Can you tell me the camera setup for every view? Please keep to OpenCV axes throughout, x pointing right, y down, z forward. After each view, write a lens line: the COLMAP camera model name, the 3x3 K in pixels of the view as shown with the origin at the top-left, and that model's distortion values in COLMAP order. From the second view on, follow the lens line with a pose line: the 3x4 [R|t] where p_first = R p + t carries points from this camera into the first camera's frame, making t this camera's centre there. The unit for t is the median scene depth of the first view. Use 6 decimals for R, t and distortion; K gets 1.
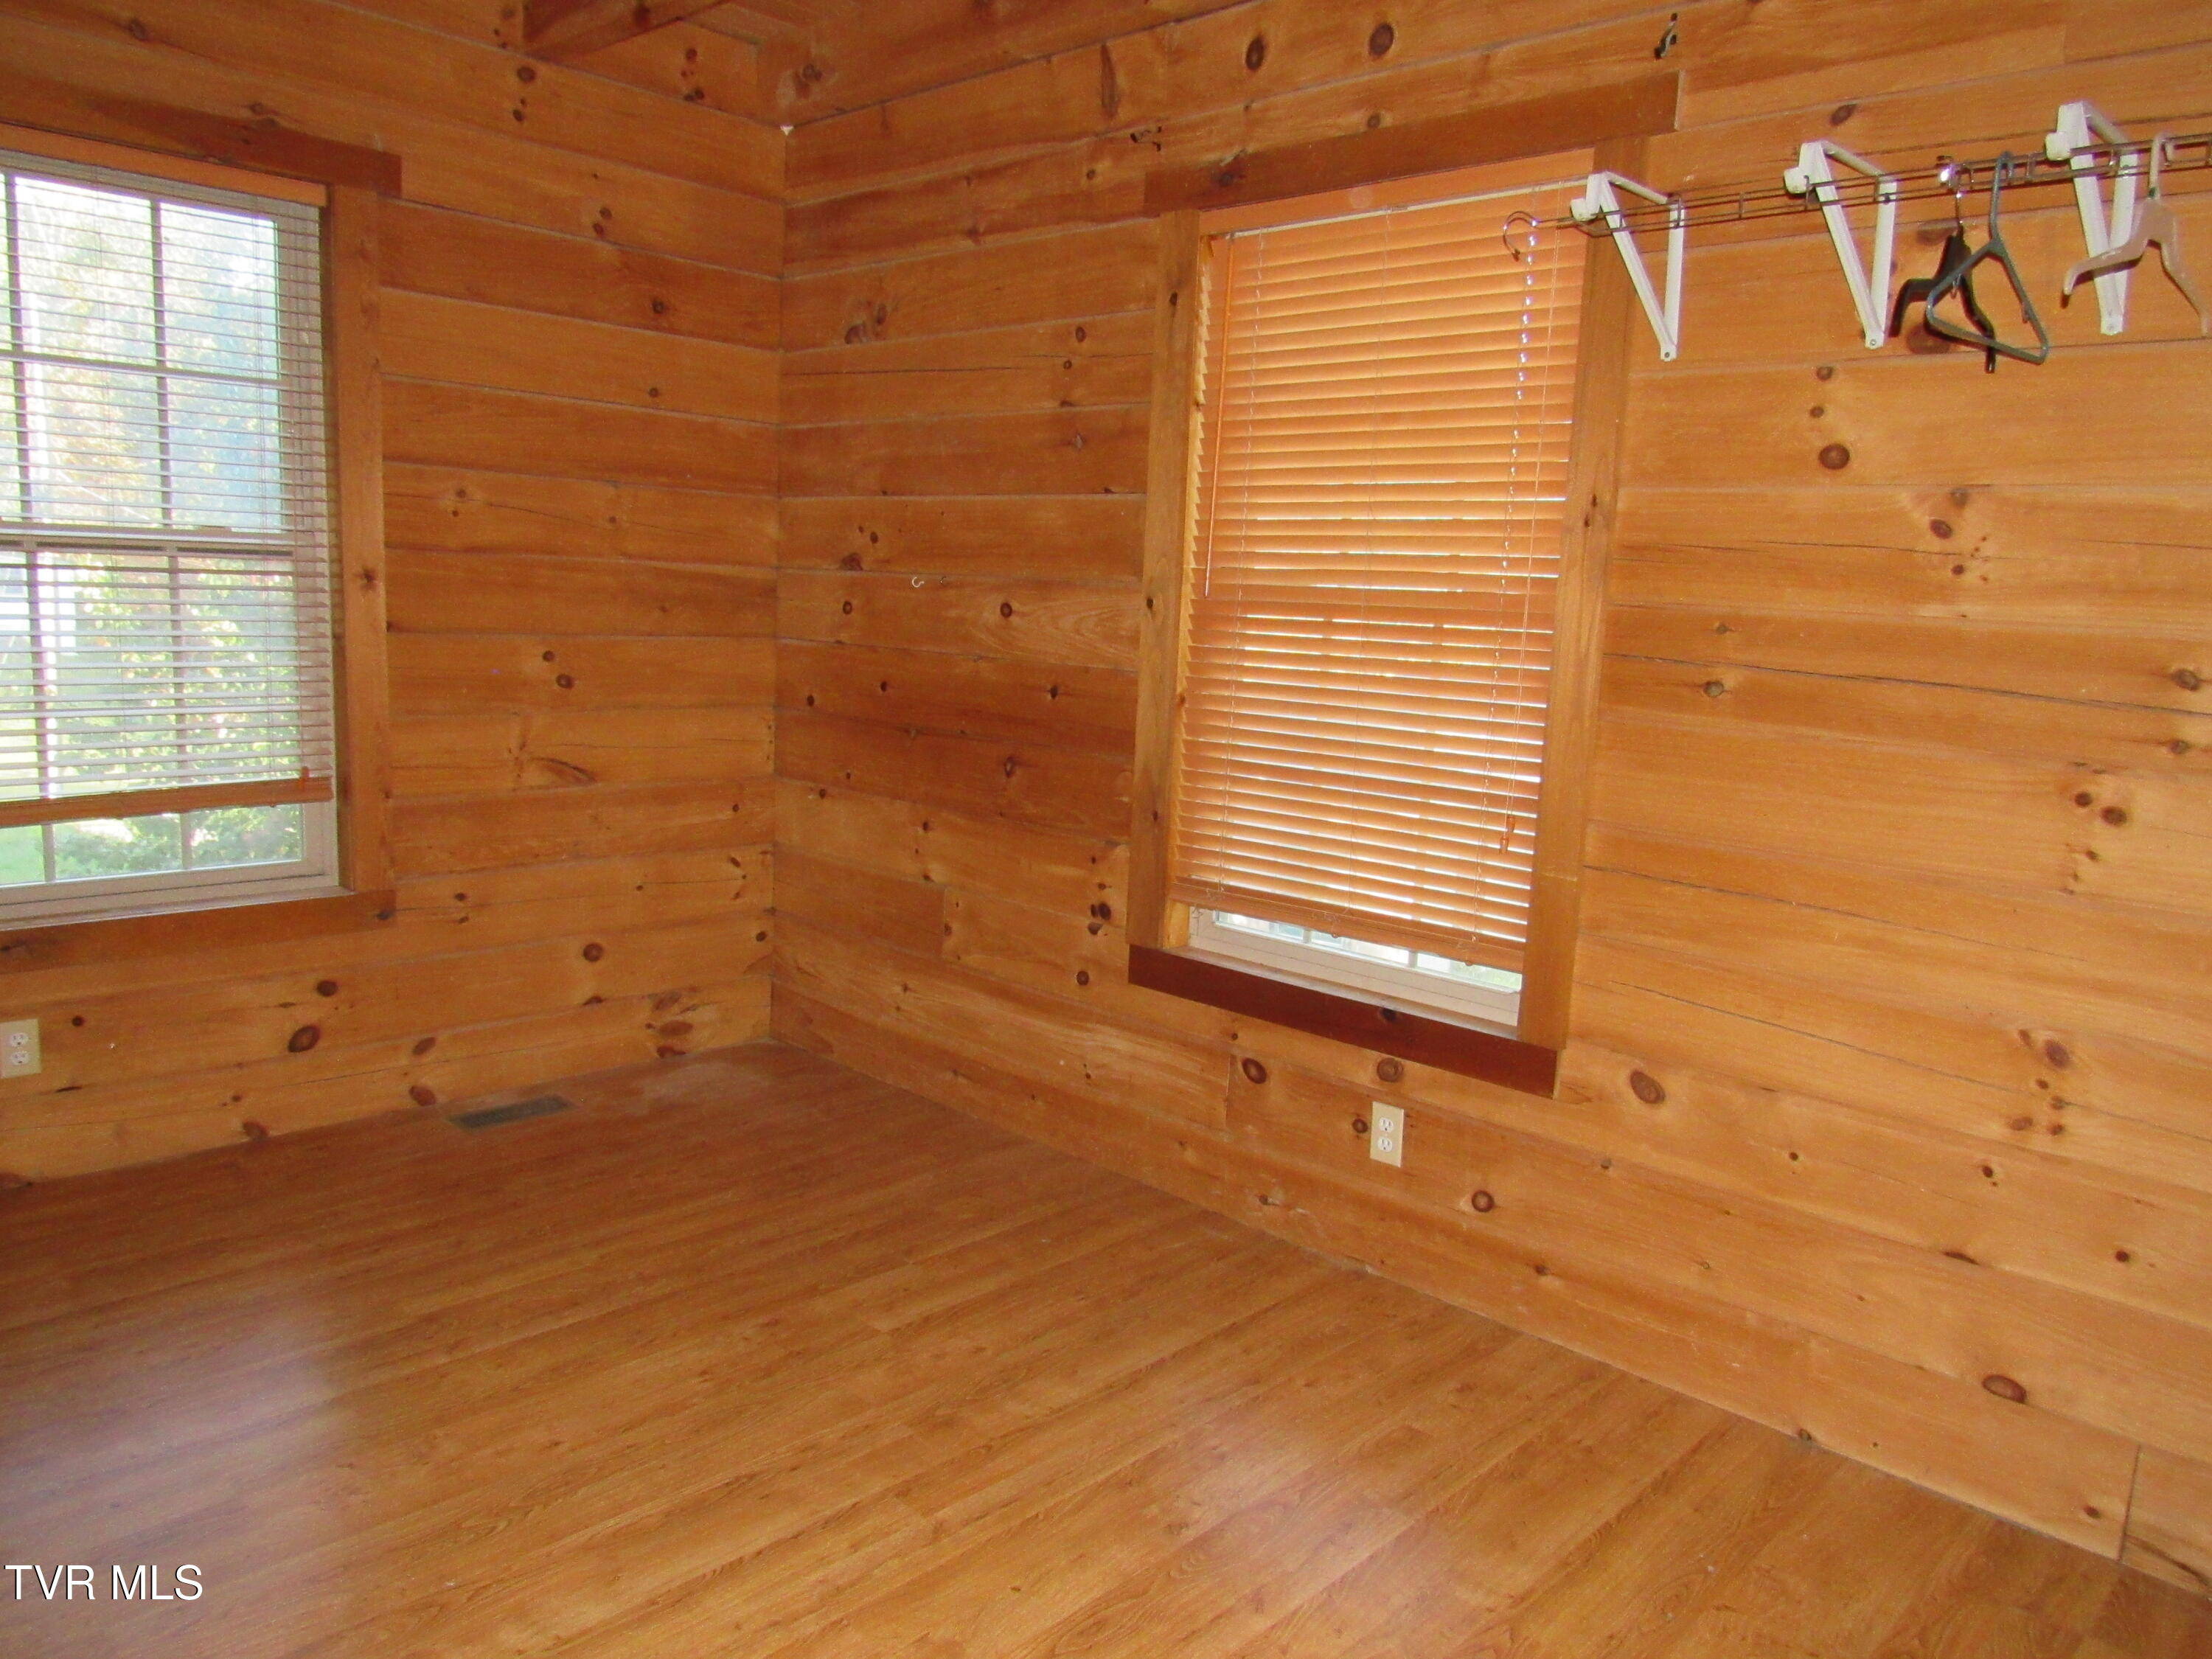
lens RADIAL K [[1580.2, 0, 1107.7], [0, 1580.2, 833.6], [0, 0, 1]] dist [-0.035057, 0.008671]
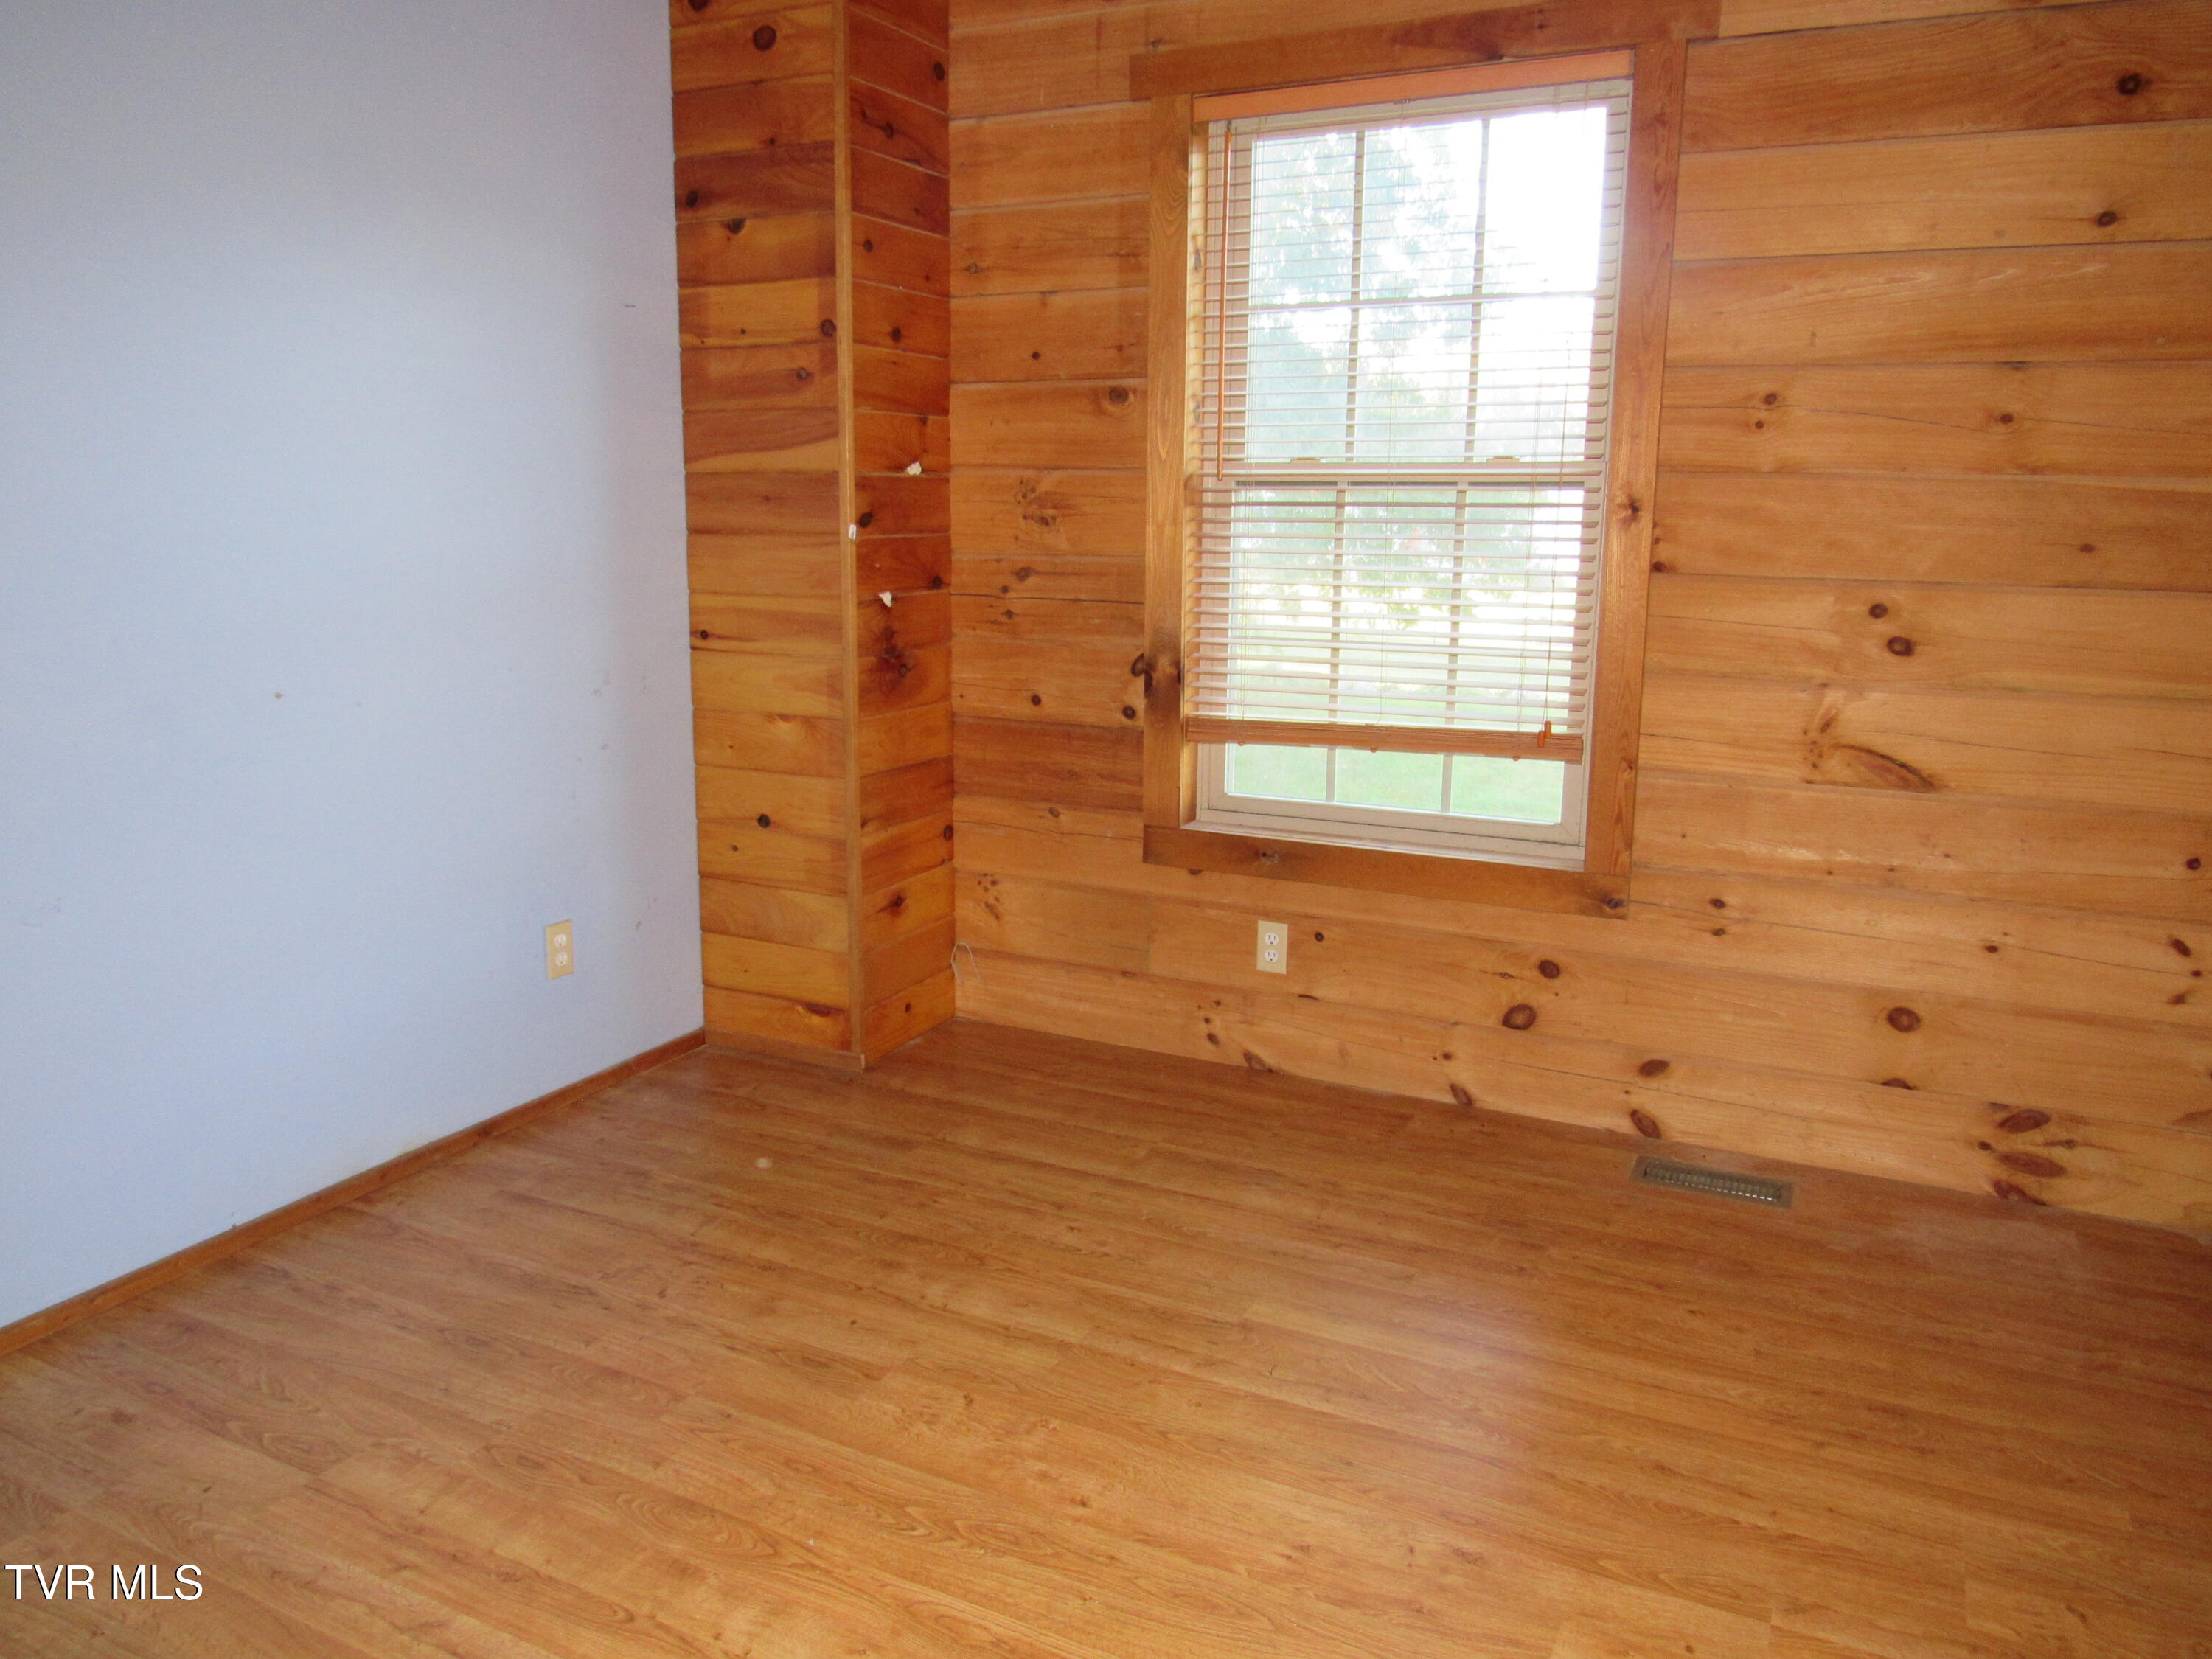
lens RADIAL K [[1580.2, 0, 1089.5], [0, 1580.2, 830.9], [0, 0, 1]] dist [-0.035057, 0.008671]
pose [[0.300313, 0.153752, -0.941367, 0.272107], [-0.142787, 0.983049, 0.115008, -0.047655], [0.943093, 0.099876, 0.317176, 0.475213]]
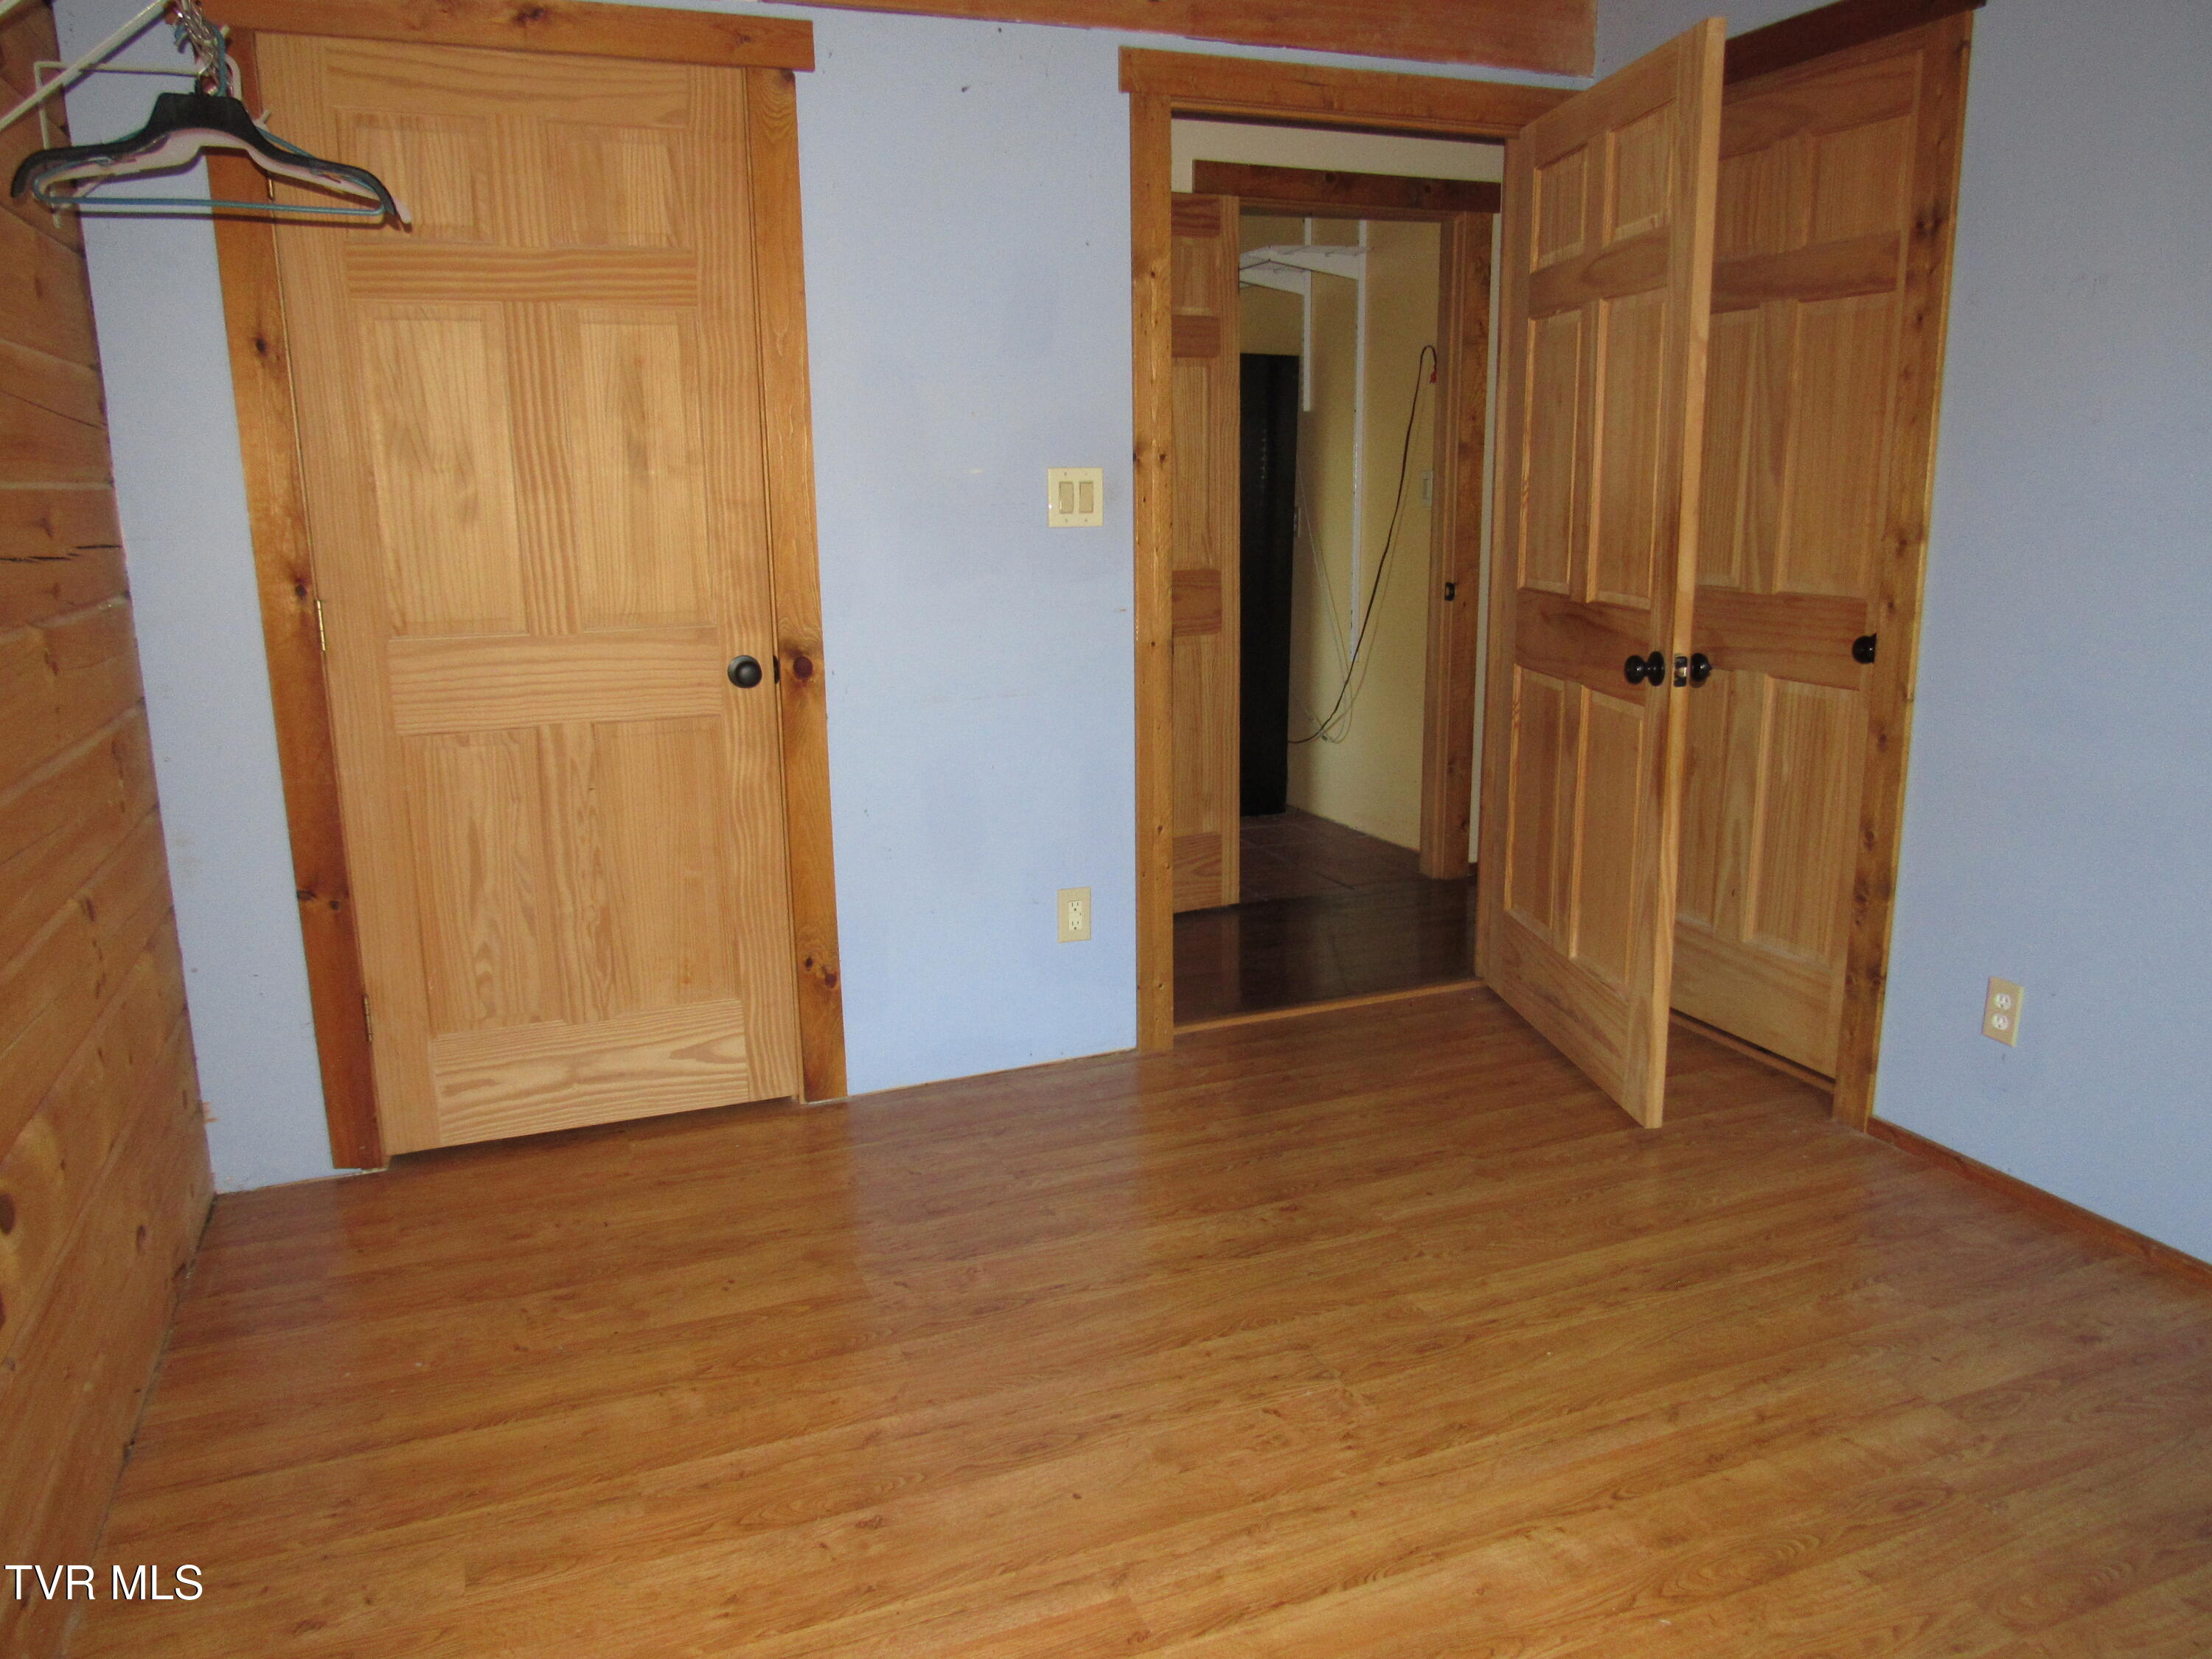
lens RADIAL K [[1580.2, 0, 1102.7], [0, 1580.2, 831.4], [0, 0, 1]] dist [-0.035057, 0.008671]
pose [[-0.912632, -0.117793, 0.391444, -0.247607], [0.038062, 0.928938, 0.368274, -0.164792], [-0.407007, 0.350997, -0.843295, 1.009063]]
